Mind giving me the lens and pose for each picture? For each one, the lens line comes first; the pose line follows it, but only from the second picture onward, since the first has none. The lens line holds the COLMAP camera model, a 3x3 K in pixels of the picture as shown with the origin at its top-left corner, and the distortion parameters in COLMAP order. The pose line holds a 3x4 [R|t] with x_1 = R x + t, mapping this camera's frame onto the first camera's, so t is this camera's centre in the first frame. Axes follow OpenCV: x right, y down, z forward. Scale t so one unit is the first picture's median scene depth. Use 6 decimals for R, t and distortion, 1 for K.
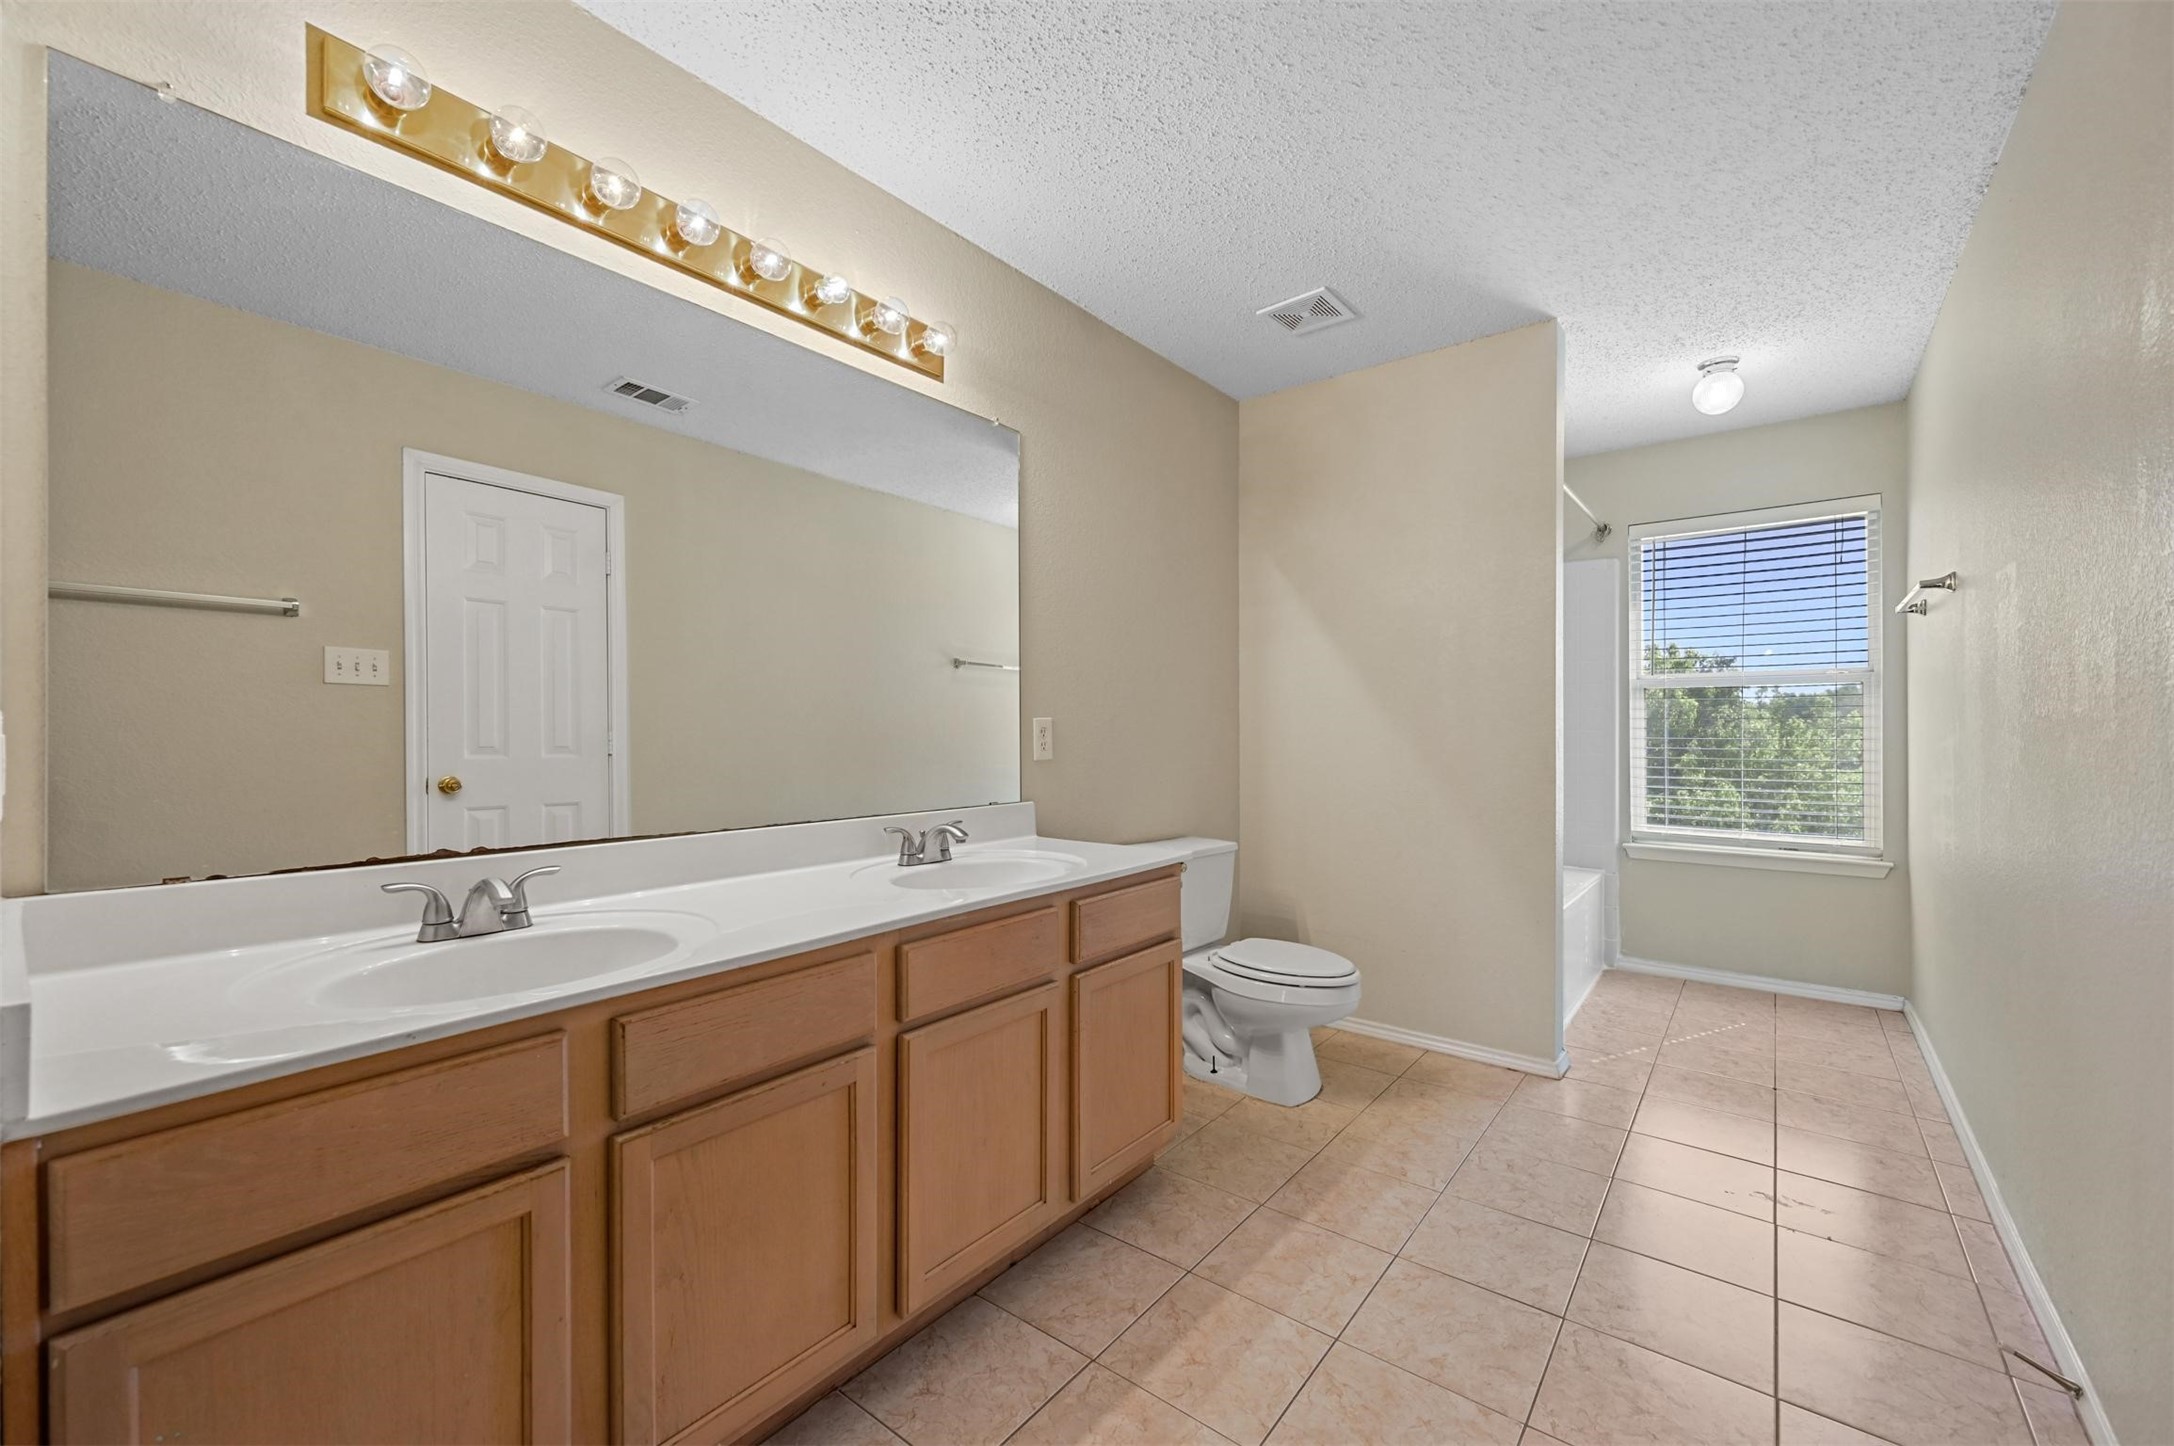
lens RADIAL K [[852.4, 0, 1086.1], [0, 852.4, 739.5], [0, 0, 1]] dist [-0.000294, -0.000314]
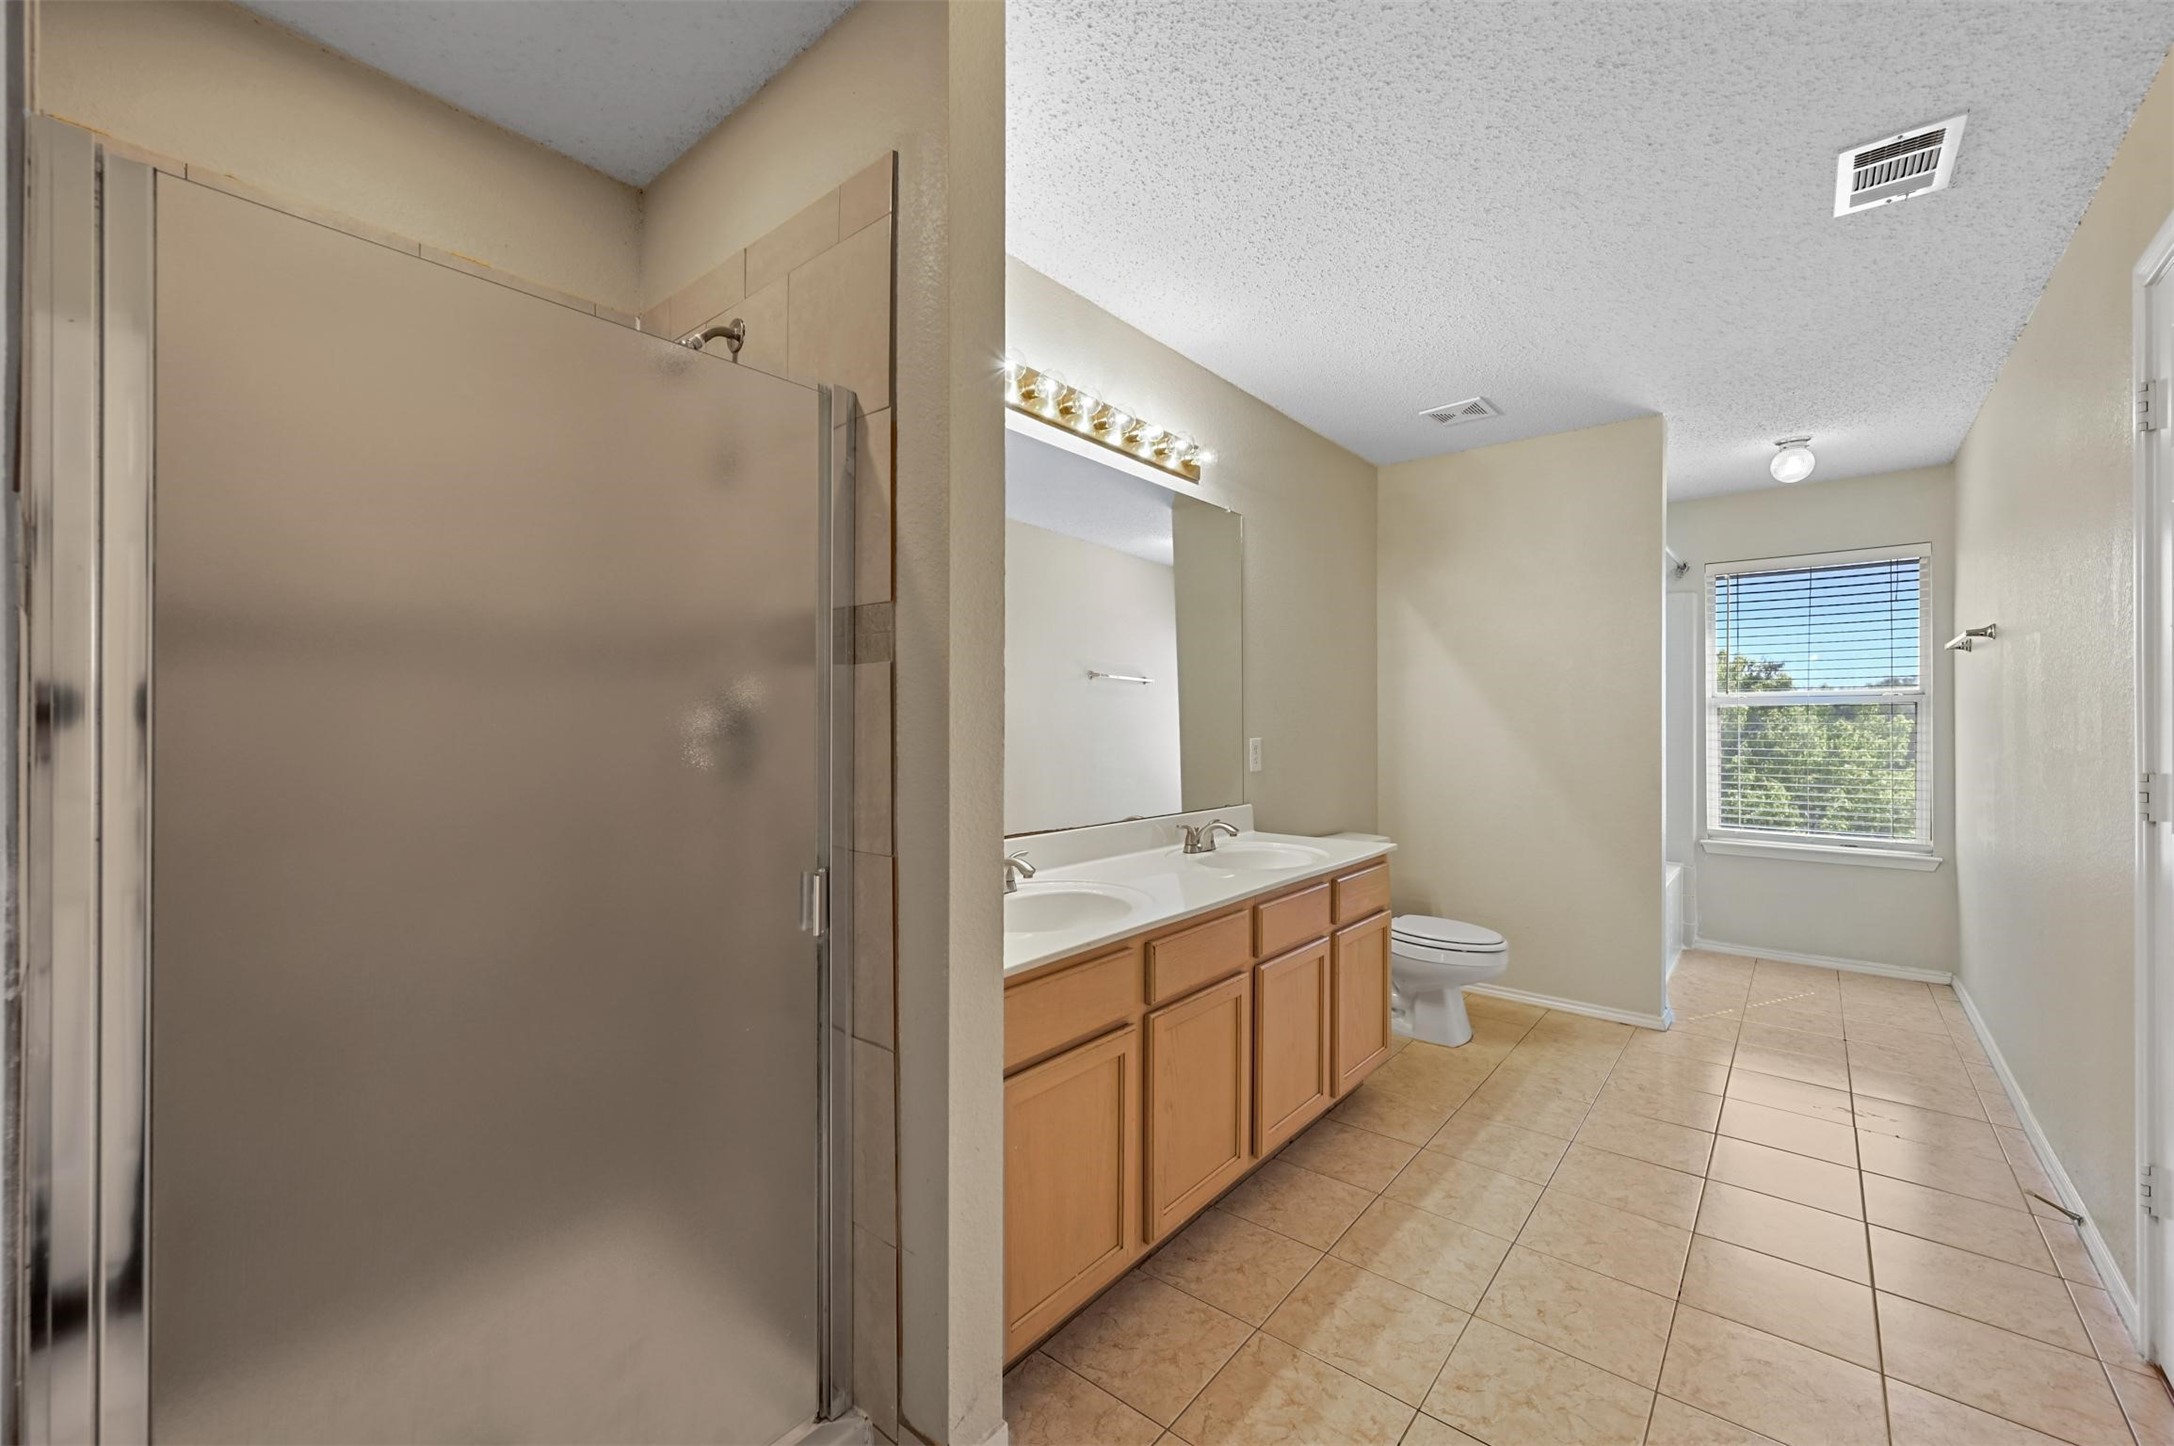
lens RADIAL K [[852.4, 0, 1081.6], [0, 852.4, 729.2], [0, 0, 1]] dist [-0.000294, -0.000314]
pose [[0.999581, 0.002848, -0.028792, -0.270793], [-0.002964, 0.999988, -0.003985, -0.032509], [0.028781, 0.004069, 0.999577, -0.274692]]
